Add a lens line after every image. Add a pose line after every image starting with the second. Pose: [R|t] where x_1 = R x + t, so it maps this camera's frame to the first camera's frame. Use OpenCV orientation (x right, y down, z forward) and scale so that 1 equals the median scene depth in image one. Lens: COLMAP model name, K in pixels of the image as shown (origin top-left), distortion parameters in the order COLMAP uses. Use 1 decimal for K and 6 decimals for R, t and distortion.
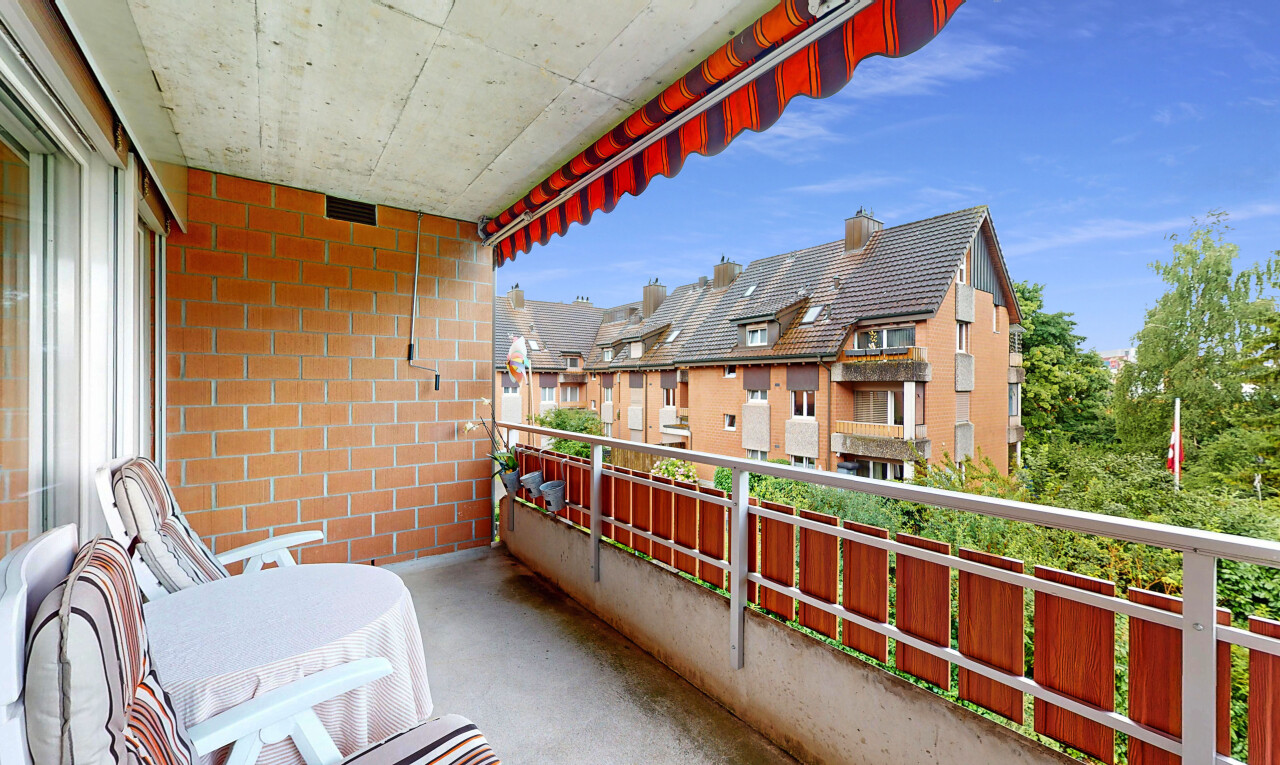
lens RADIAL K [[500.1, 0, 644.2], [0, 500.1, 384.5], [0, 0, 1]] dist [0.000721, 0.000290]
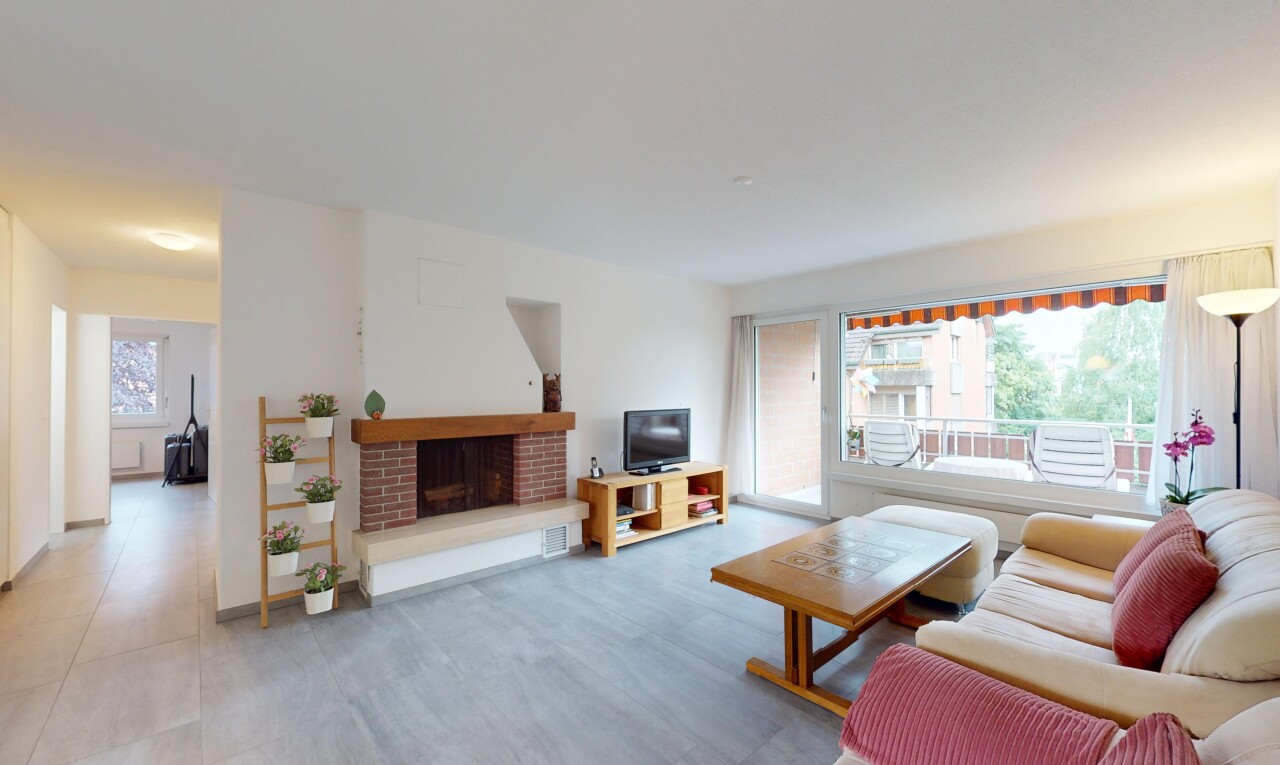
lens RADIAL K [[500.1, 0, 644.2], [0, 500.1, 384.5], [0, 0, 1]] dist [0.000721, 0.000290]
pose [[0.996418, -0.006016, 0.084351, -0.213089], [0.006697, 0.999947, -0.007799, -0.003154], [-0.084300, 0.008336, 0.996406, -0.144553]]
